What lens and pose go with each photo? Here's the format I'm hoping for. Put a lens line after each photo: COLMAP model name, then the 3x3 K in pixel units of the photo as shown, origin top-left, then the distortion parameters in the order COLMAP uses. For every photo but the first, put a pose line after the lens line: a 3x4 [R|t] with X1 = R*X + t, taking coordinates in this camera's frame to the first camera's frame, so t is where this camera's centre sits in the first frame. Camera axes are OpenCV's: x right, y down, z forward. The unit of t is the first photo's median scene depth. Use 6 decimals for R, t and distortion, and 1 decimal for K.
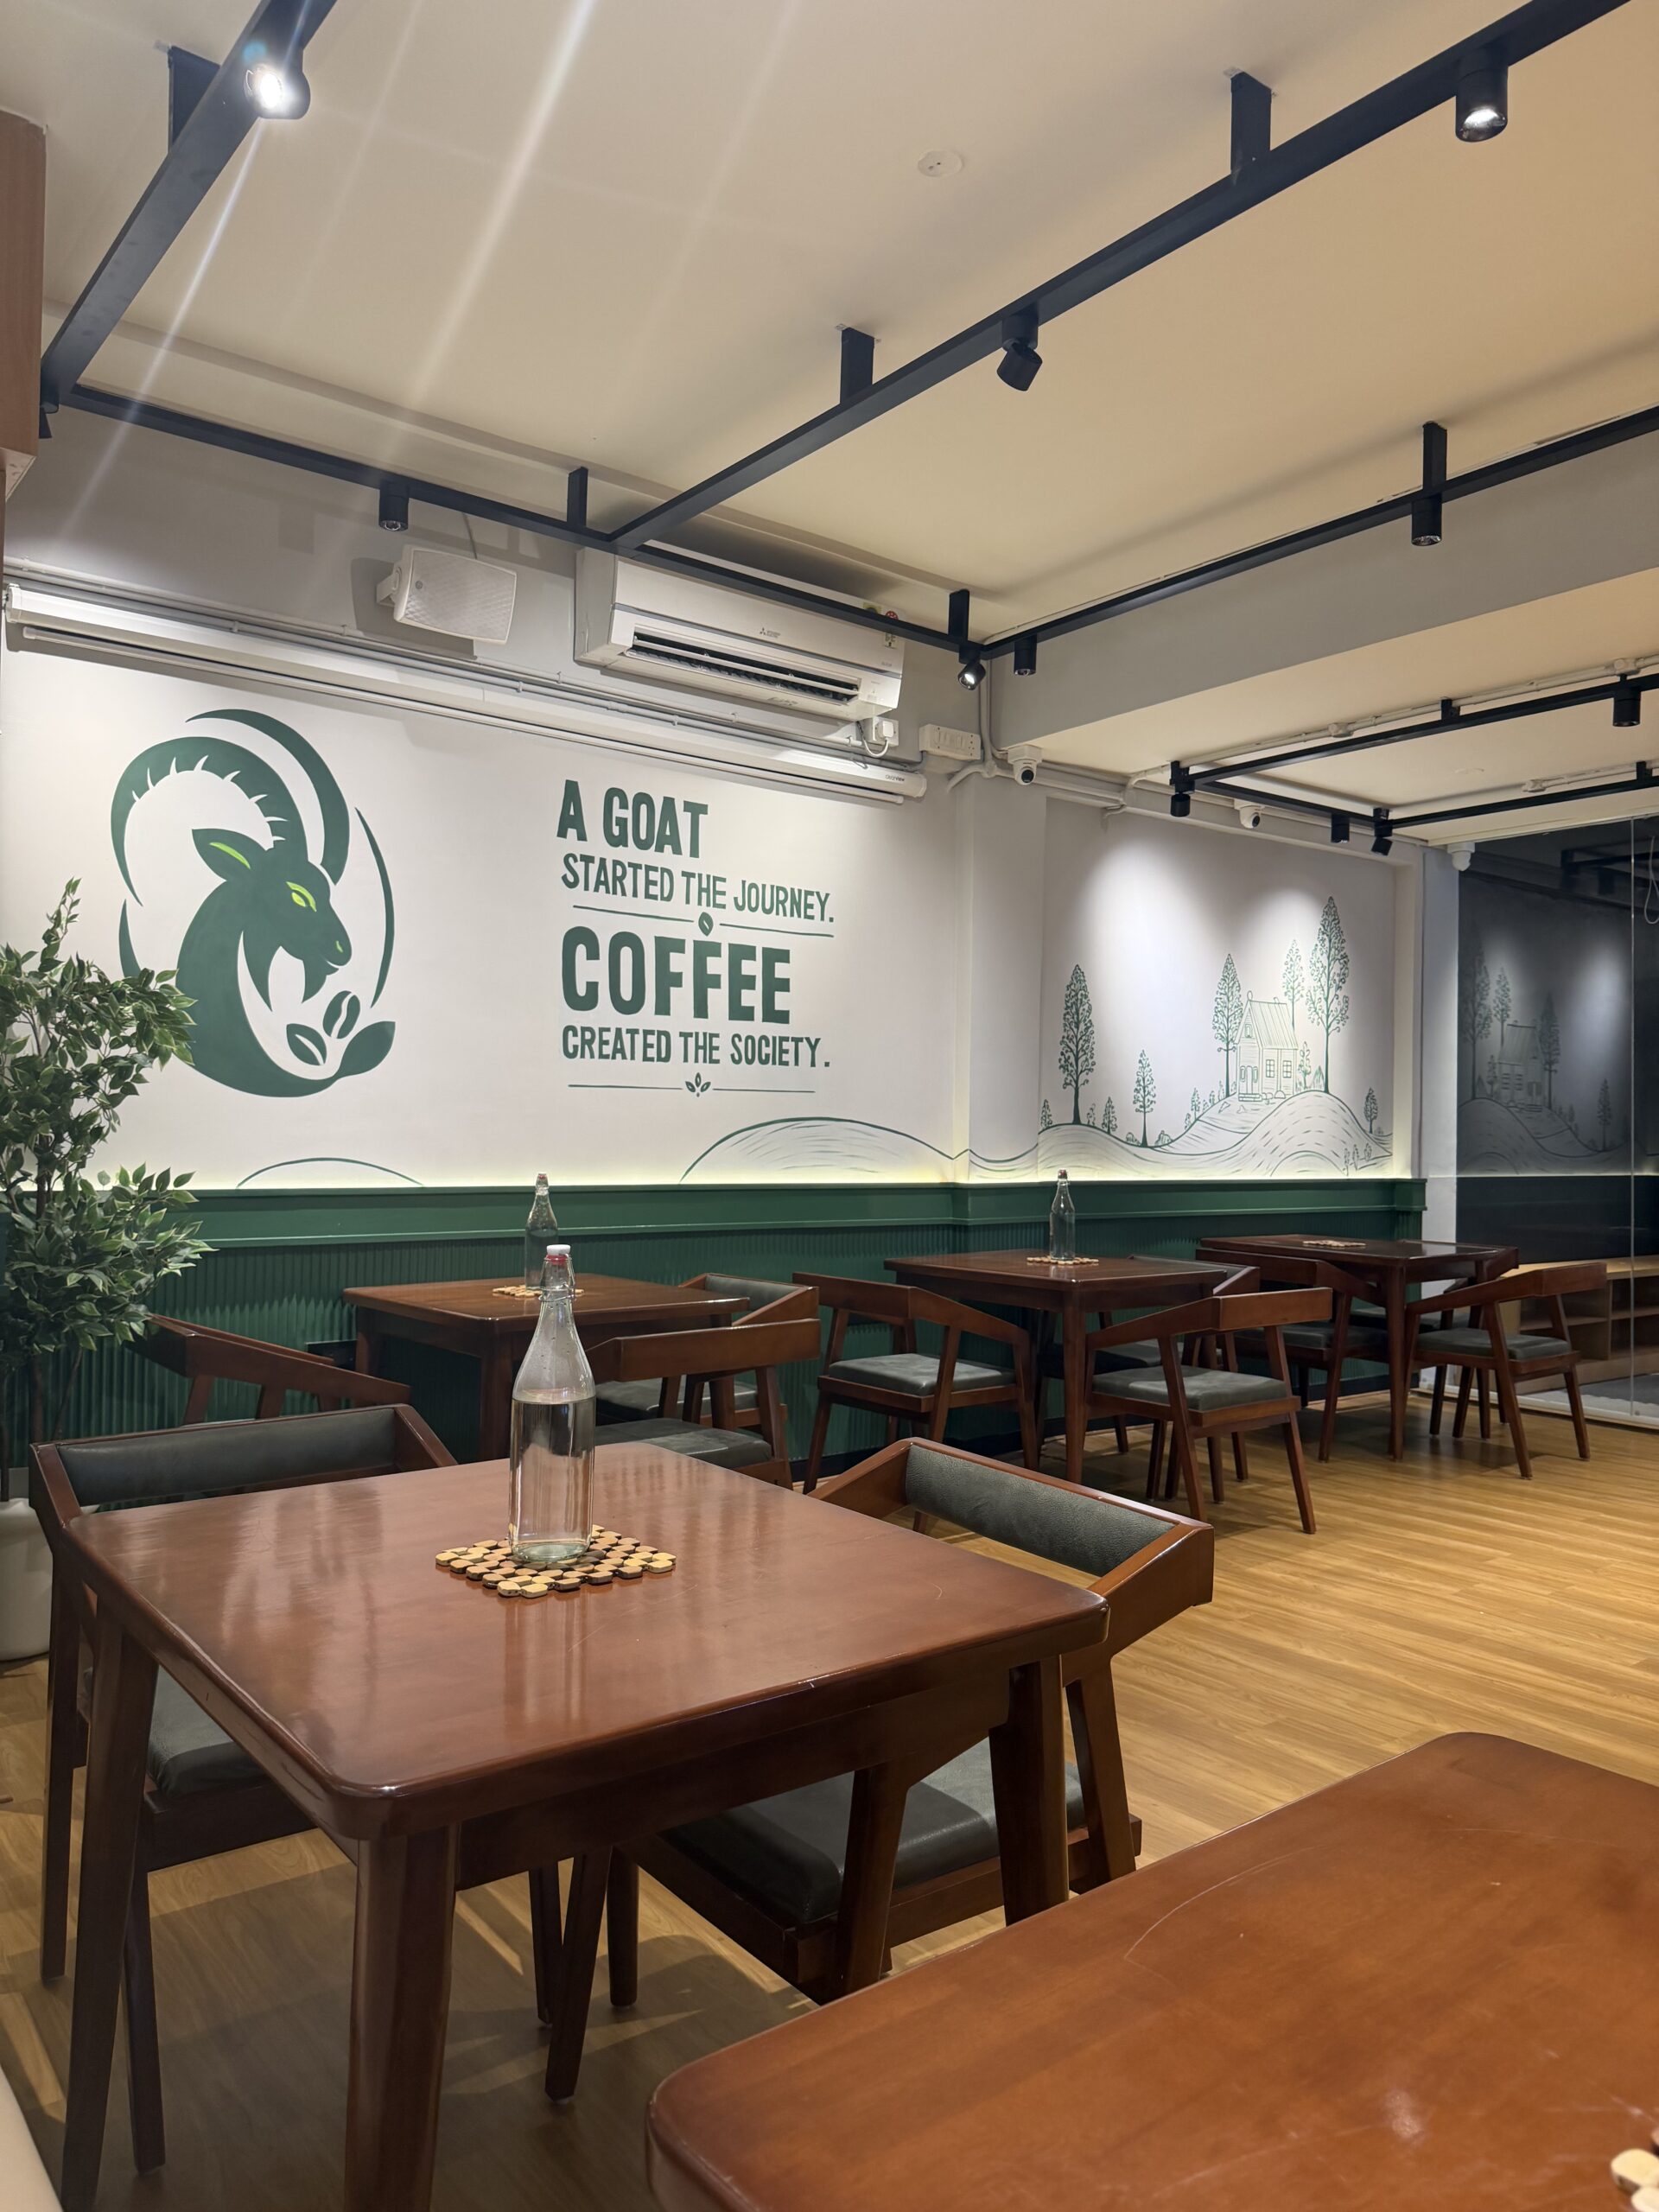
lens RADIAL K [[1541.0, 0, 839.3], [0, 1541.0, 1110.8], [0, 0, 1]] dist [0.164211, -0.318914]
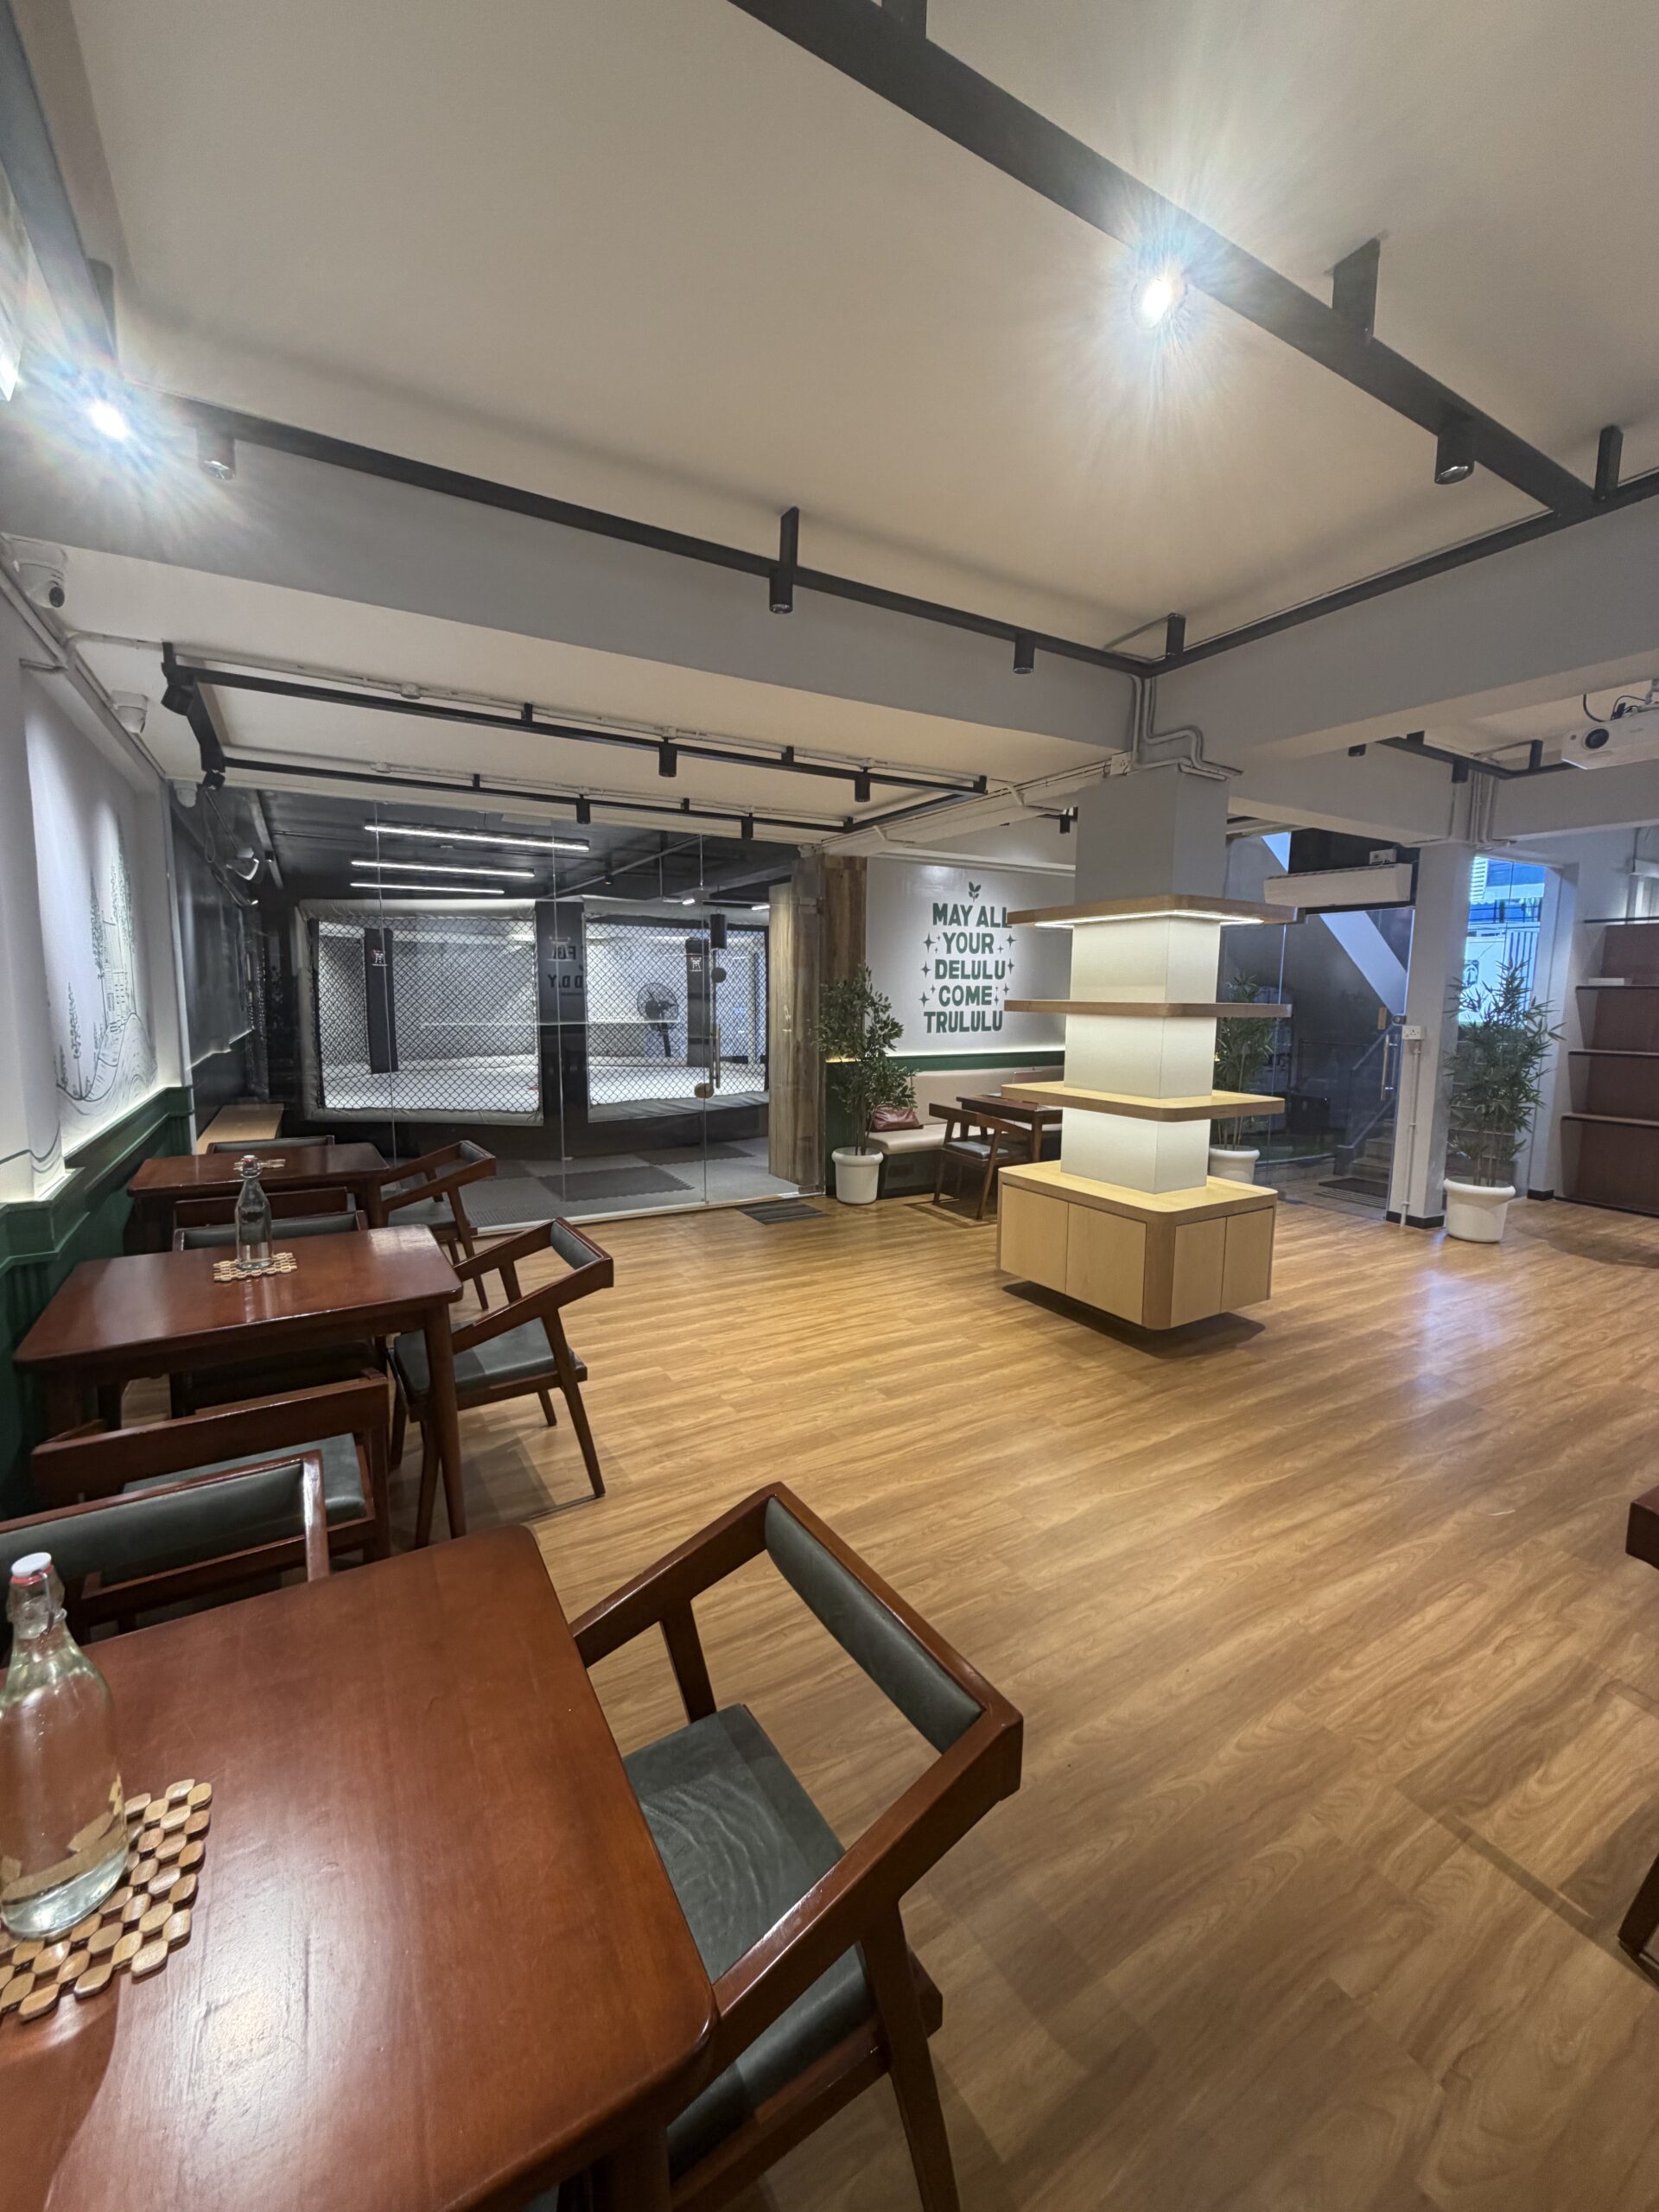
lens RADIAL K [[882.6, 0, 828.8], [0, 882.6, 1095.5], [0, 0, 1]] dist [0.003634, 0.000159]
pose [[0.139902, -0.130852, 0.981481, -0.275902], [-0.019651, 0.990667, 0.134878, -0.065507], [-0.989970, -0.038157, 0.136025, 0.686000]]
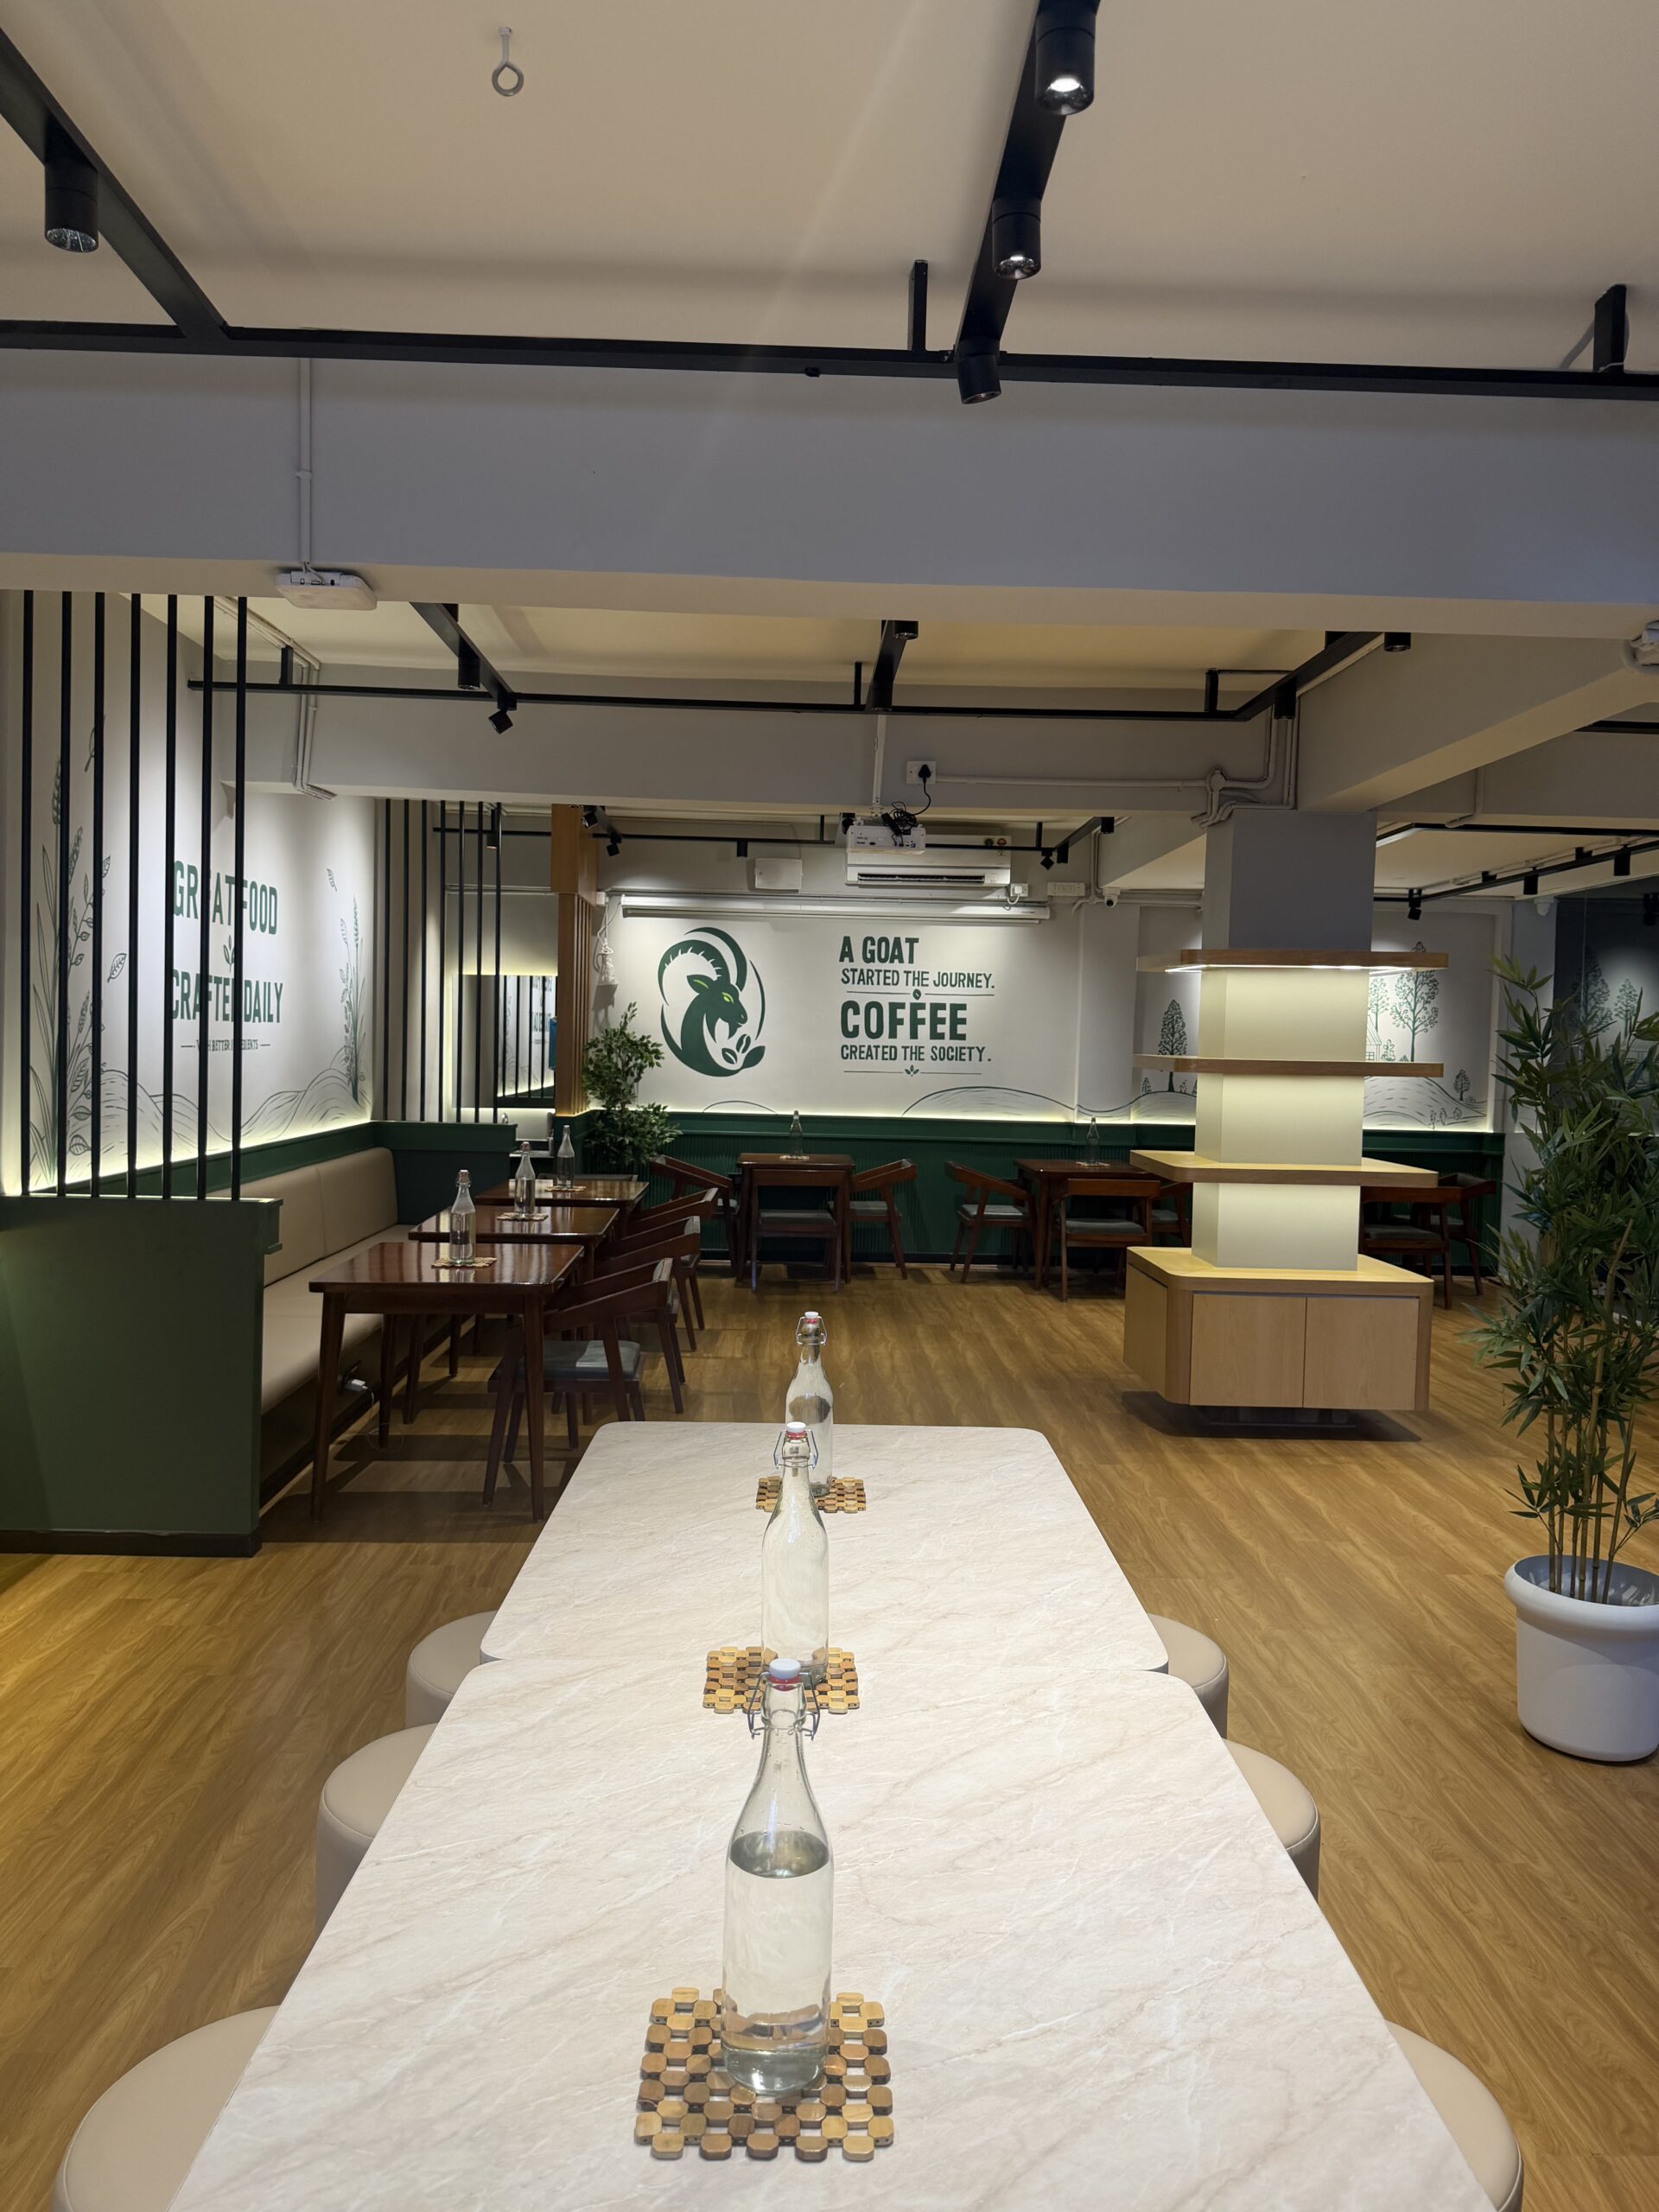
lens RADIAL K [[1541.0, 0, 839.3], [0, 1541.0, 1110.8], [0, 0, 1]] dist [0.164211, -0.318914]
pose [[0.804982, 0.035028, -0.592264, 1.092737], [-0.006065, 0.998689, 0.050822, -0.069481], [0.593268, -0.037319, 0.804140, -0.770493]]
